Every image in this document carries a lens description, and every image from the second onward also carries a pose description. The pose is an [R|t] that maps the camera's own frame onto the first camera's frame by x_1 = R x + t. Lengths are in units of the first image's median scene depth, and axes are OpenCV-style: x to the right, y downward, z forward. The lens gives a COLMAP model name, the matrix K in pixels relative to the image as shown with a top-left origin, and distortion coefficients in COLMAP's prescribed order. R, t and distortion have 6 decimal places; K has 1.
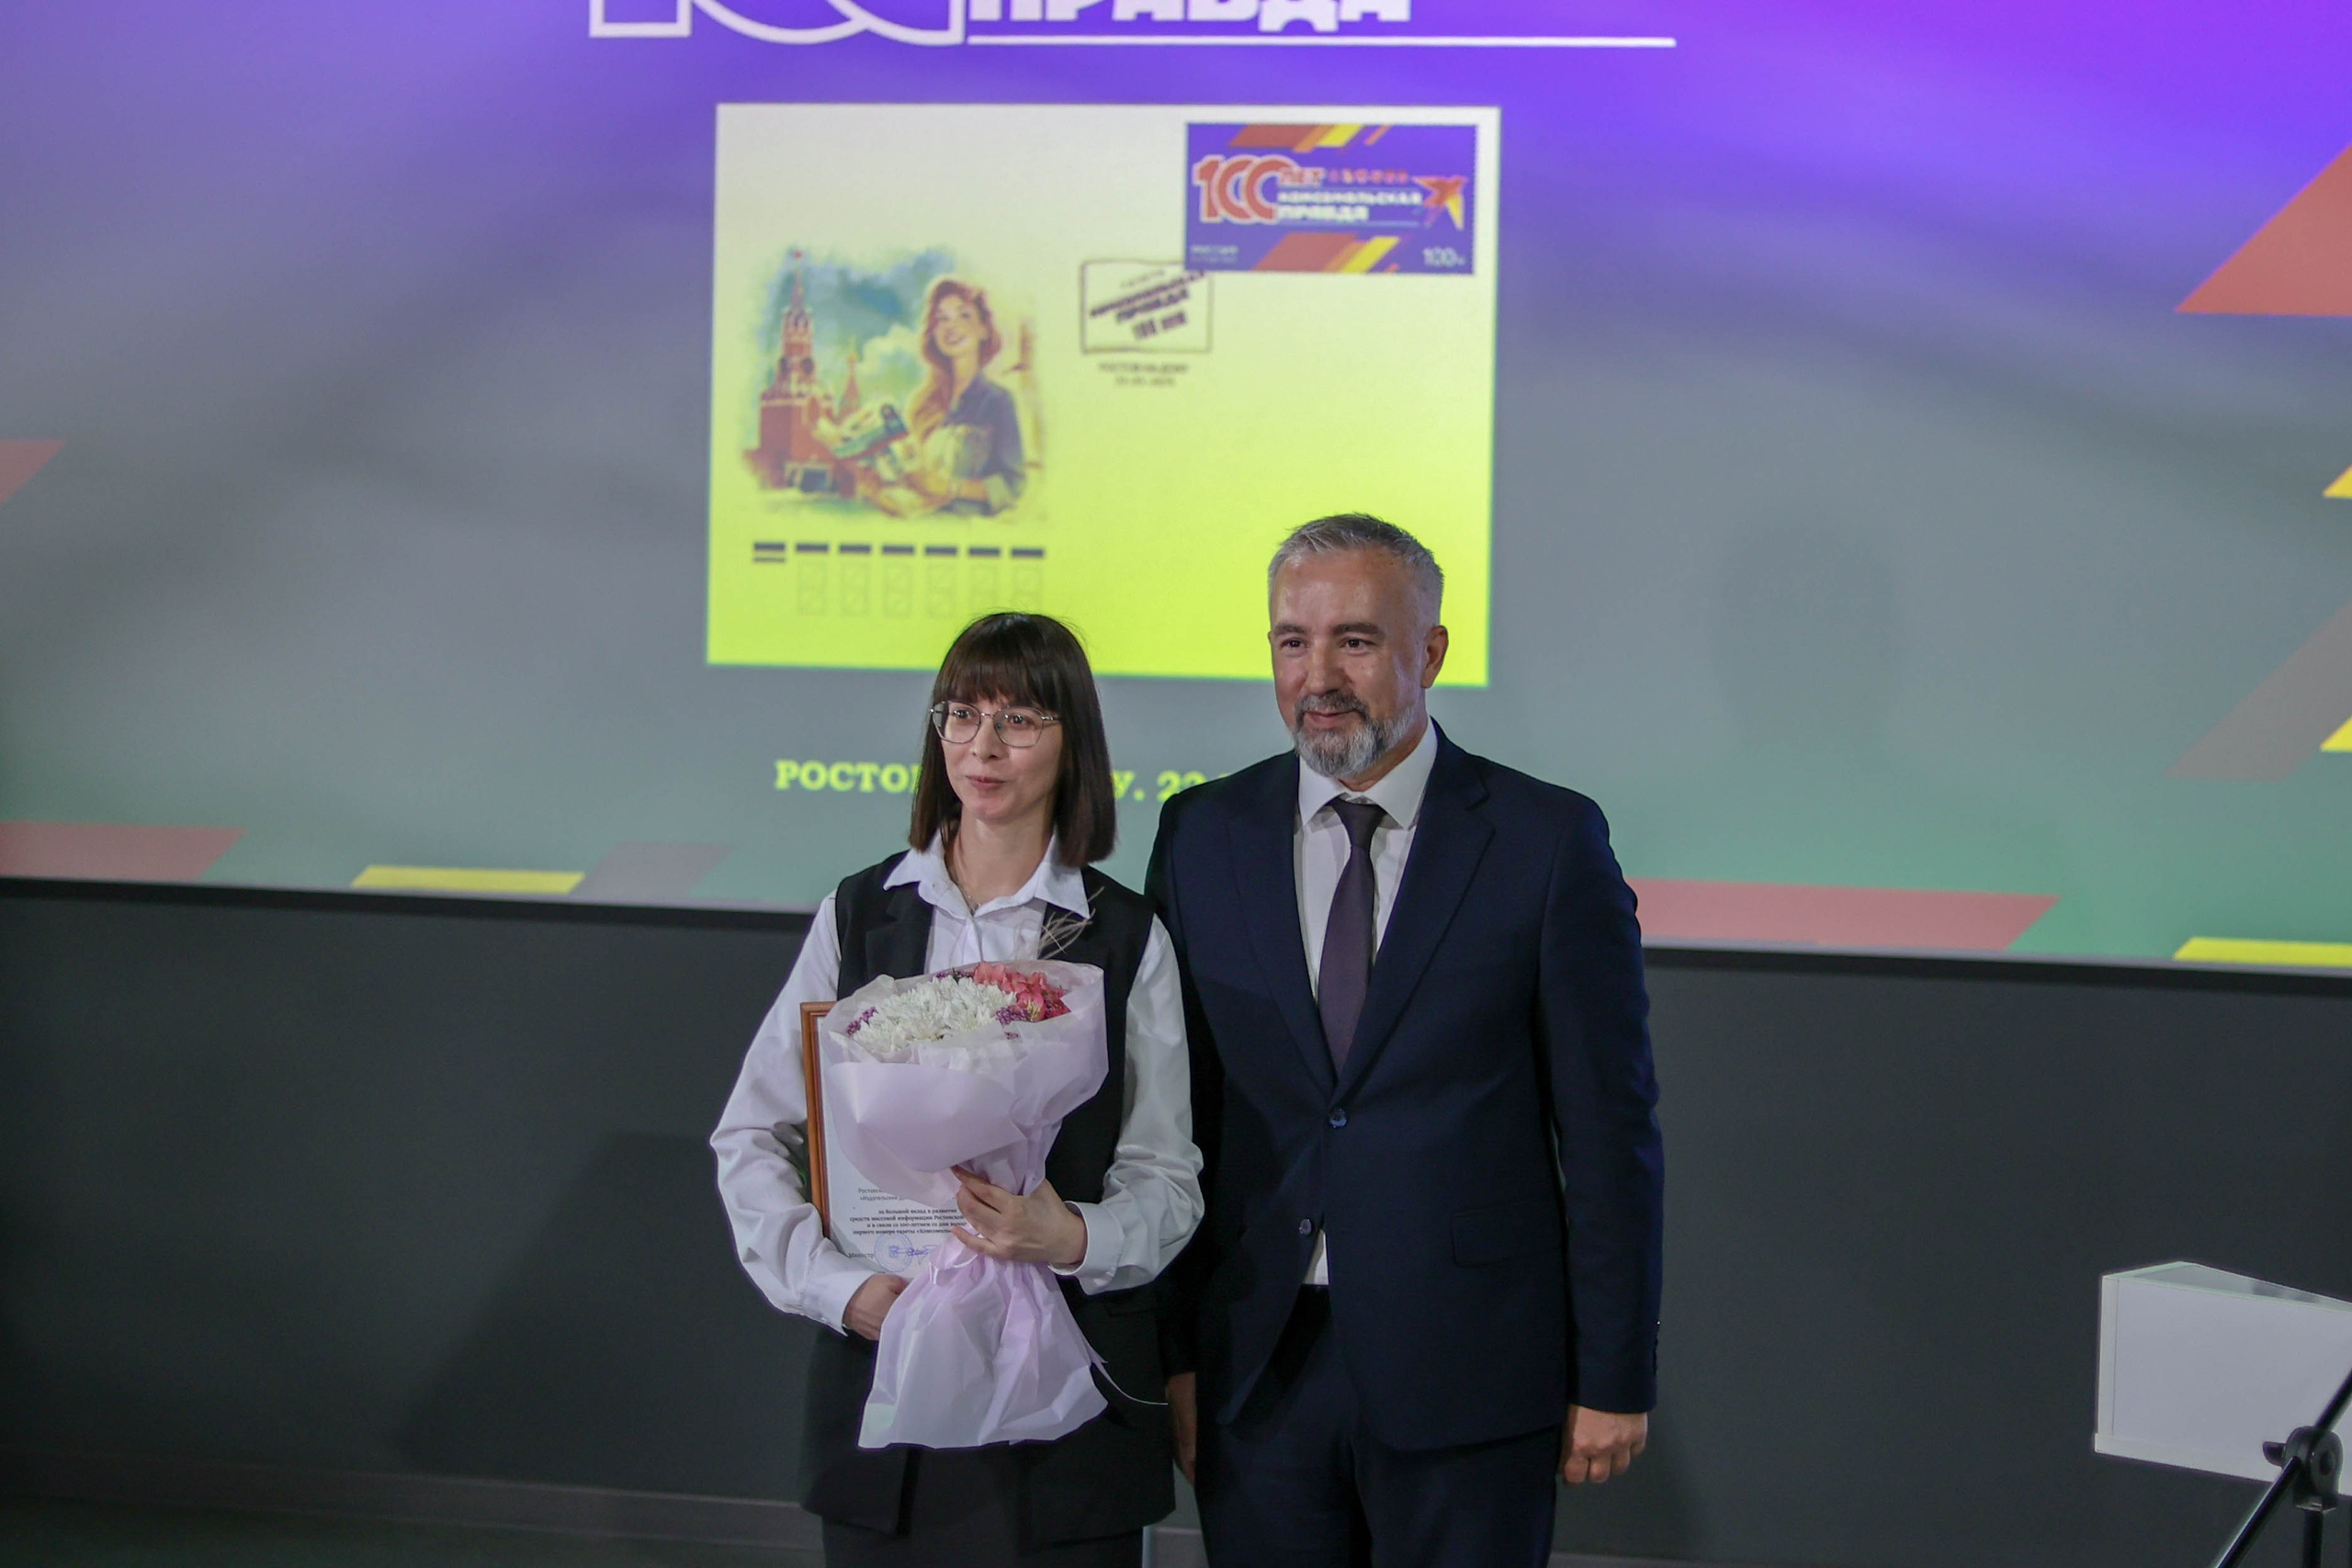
lens RADIAL K [[5429.1, 0, 1215.7], [0, 5429.1, 658.0], [0, 0, 1]] dist [-0.104282, -0.034562]
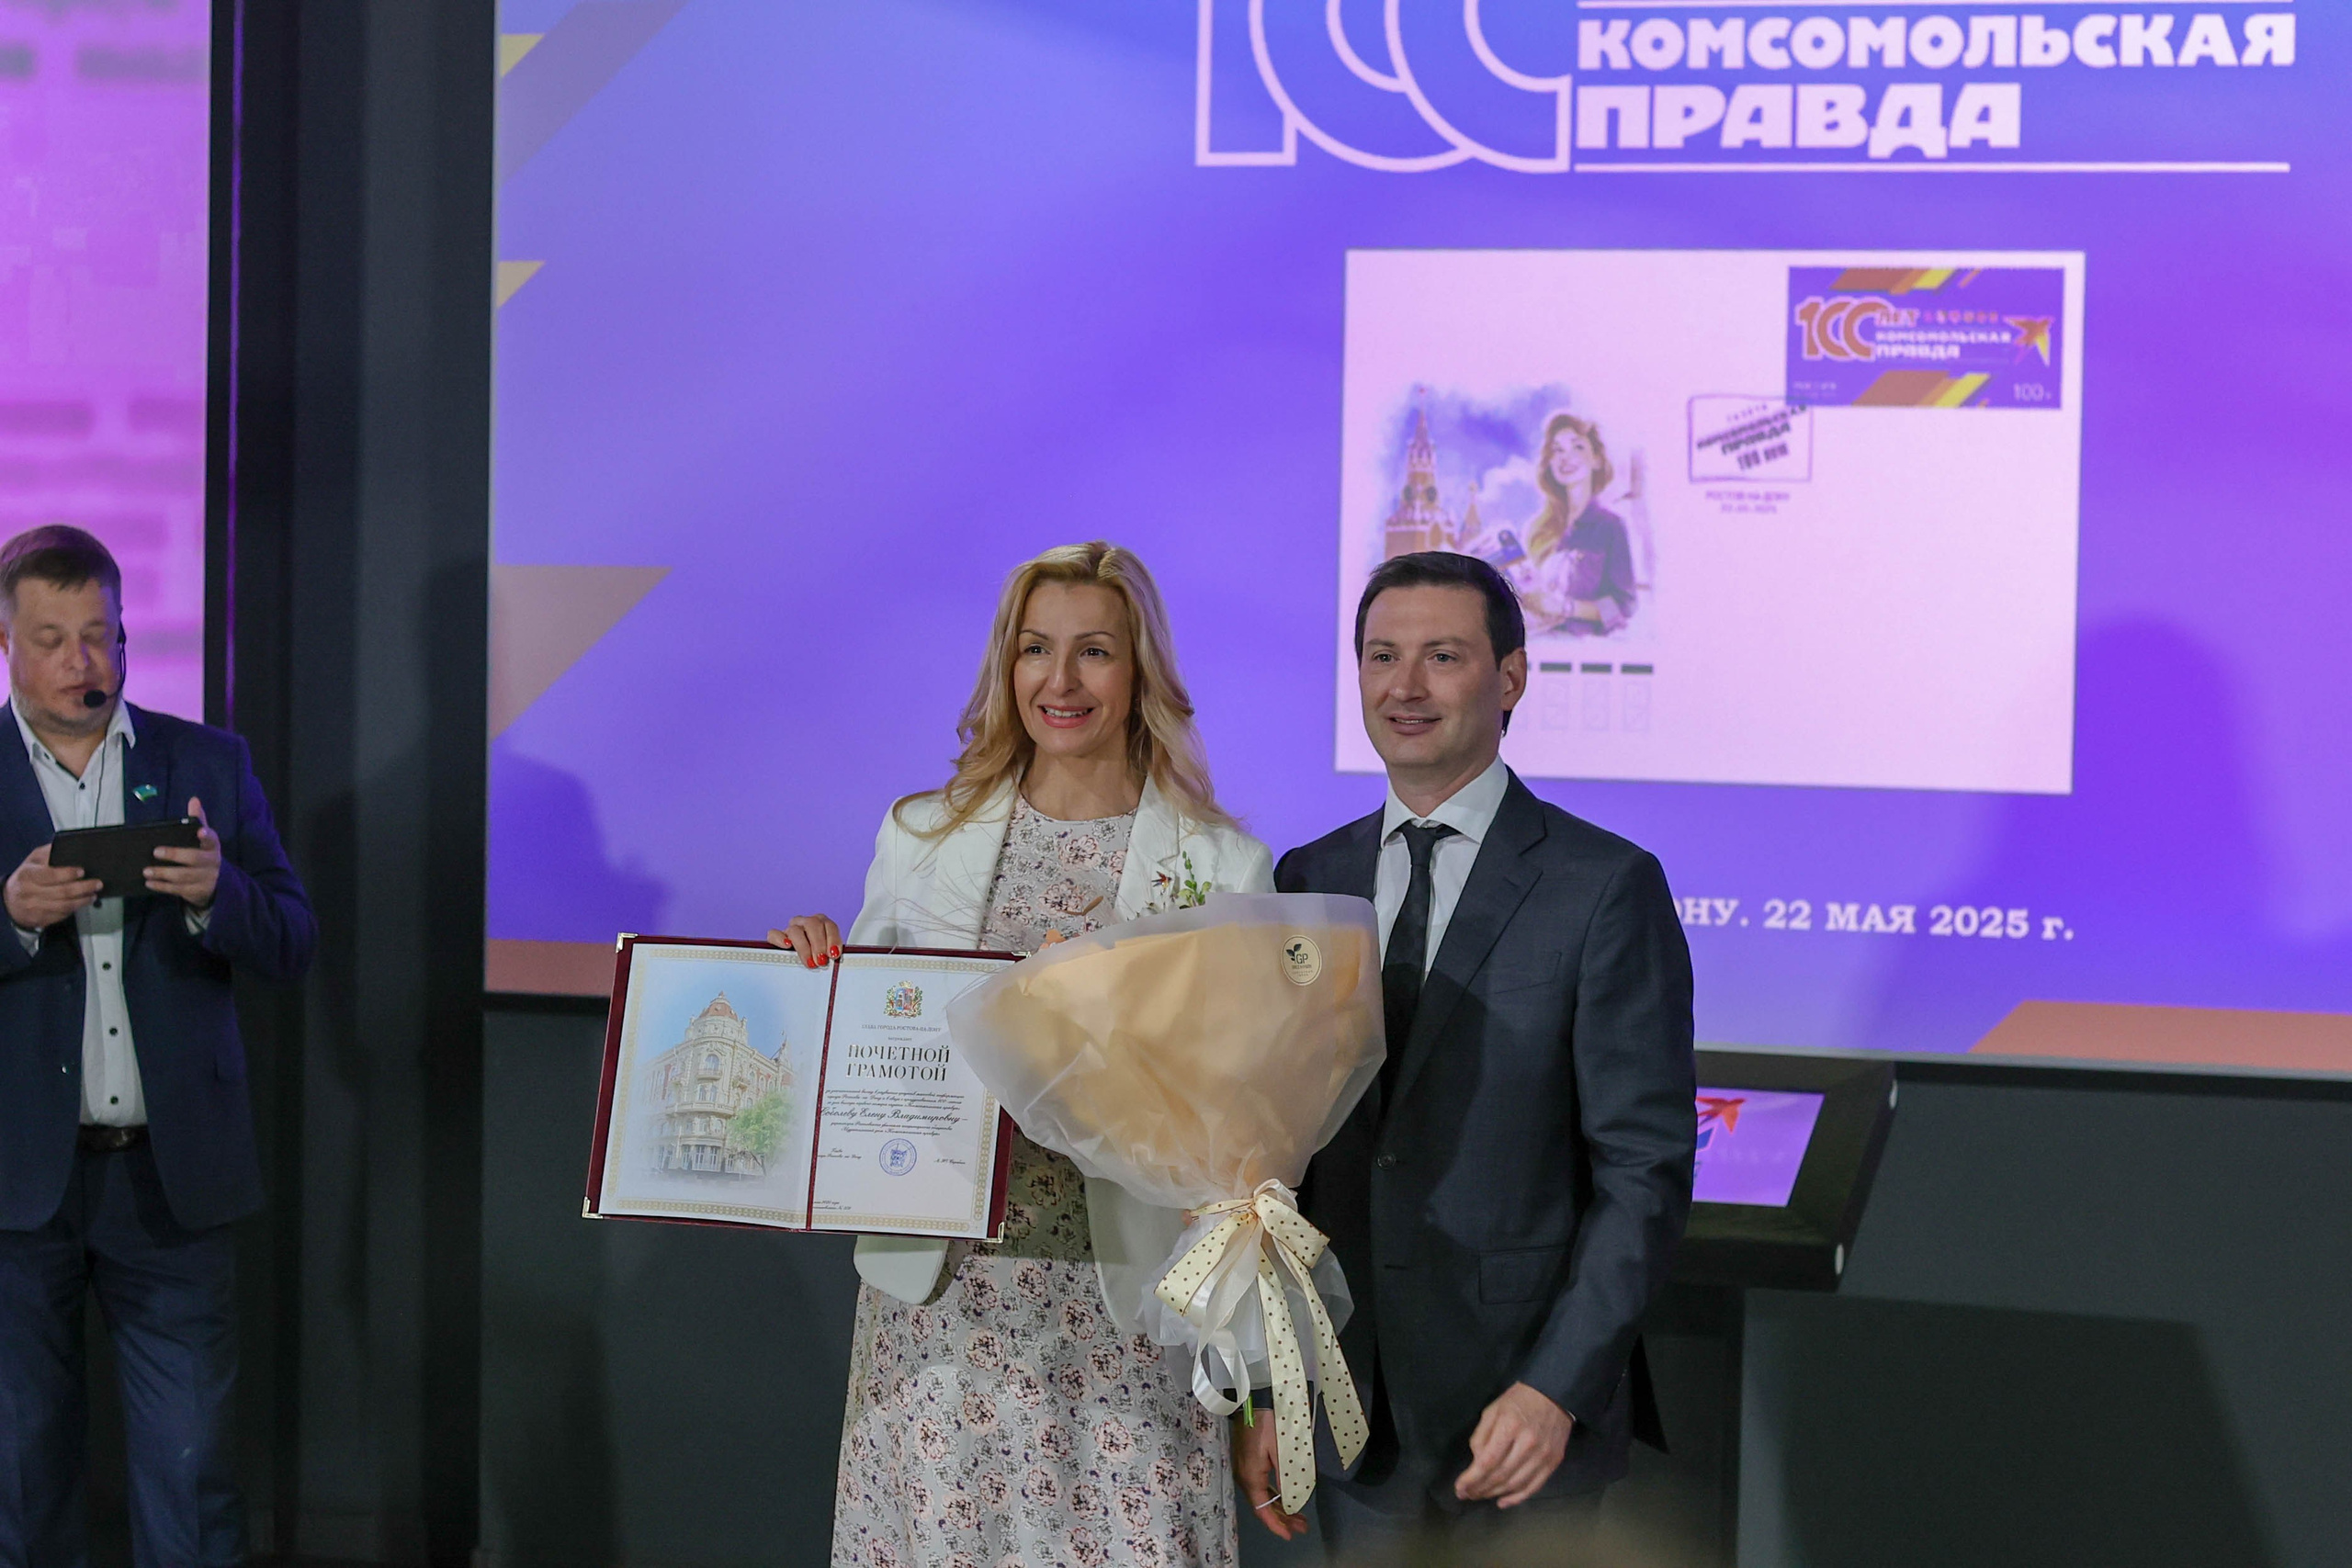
lens RADIAL K [[5599.8, 0, 1173.0], [0, 5599.8, 846.0], [0, 0, 1]] dist [-0.045175, -0.903207]
pose [[0.993308, 0.007794, -0.115236, 0.001844], [-0.006779, 0.999935, 0.009195, 0.005849], [0.115300, -0.008352, 0.993296, -0.104468]]
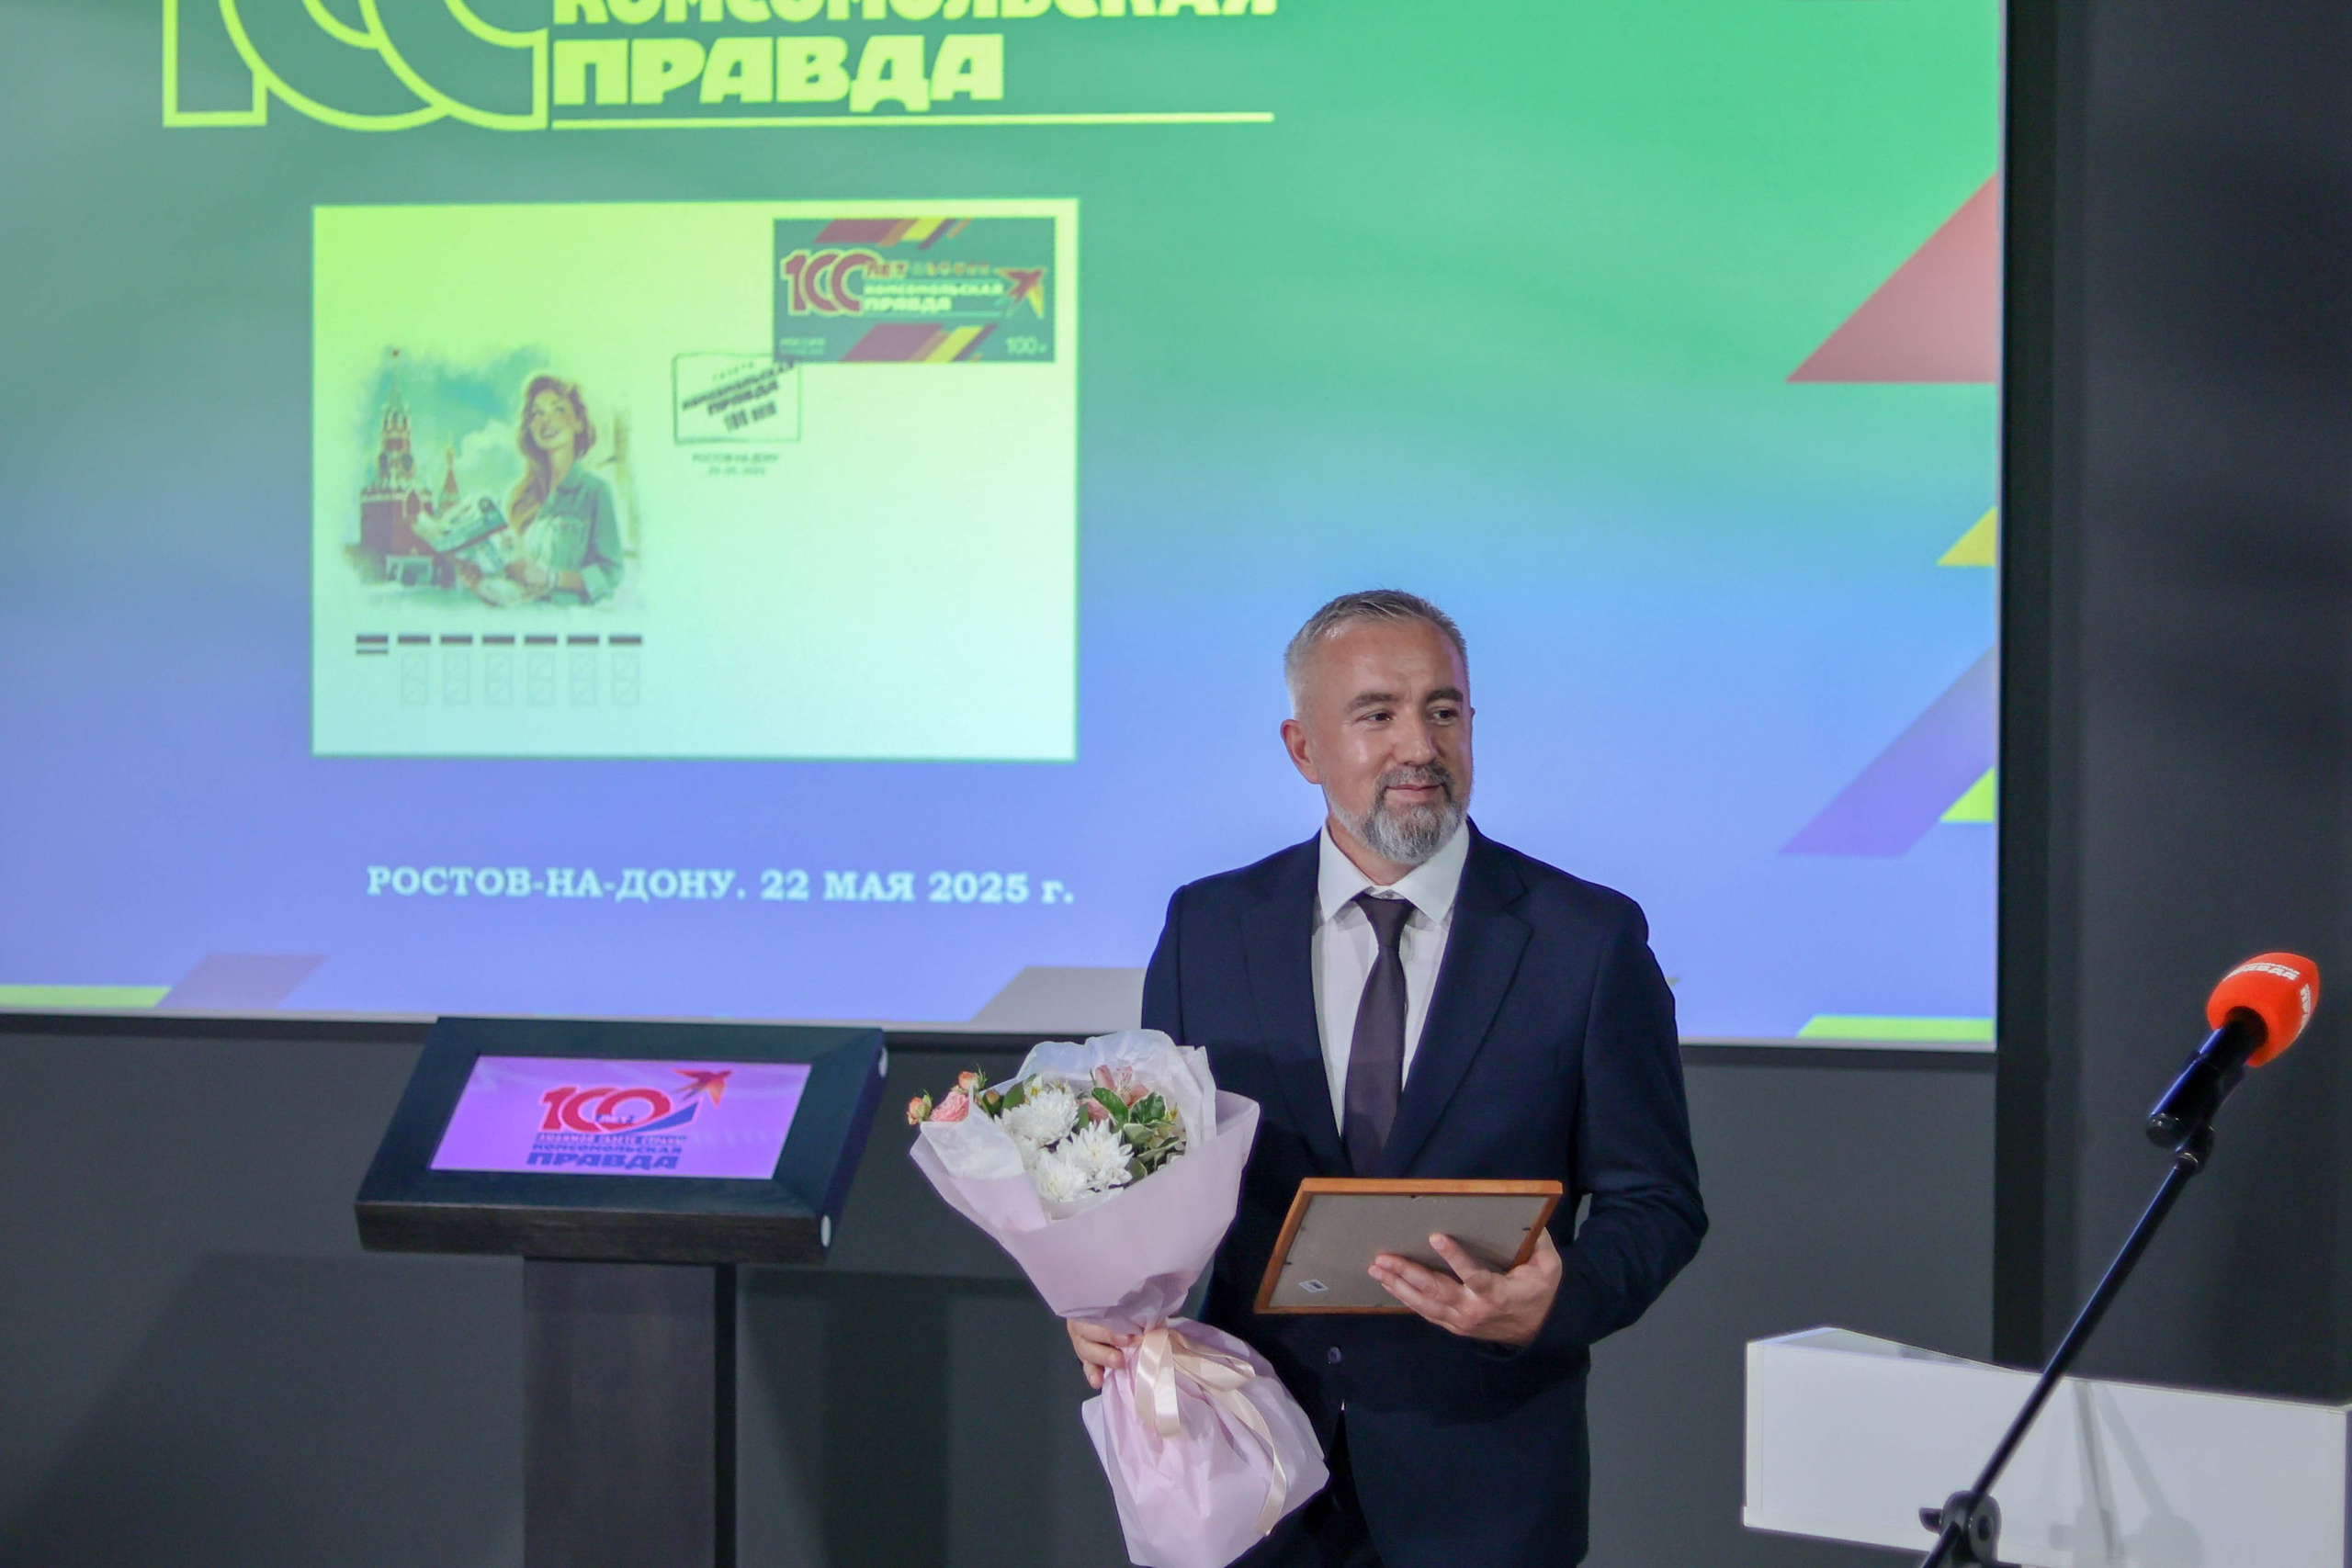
lens RADIAL K [[5657.7, 0, 1177.6], [0, 5657.7, 668.7], [0, 0, 1]] dist [-0.107929, 0.214405]
pose [[0.997814, -0.018453, 0.063457, 0.001535], [0.019411, 0.999706, -0.014513, 0.003501], [-0.063171, 0.015713, 0.997879, -0.070916]]
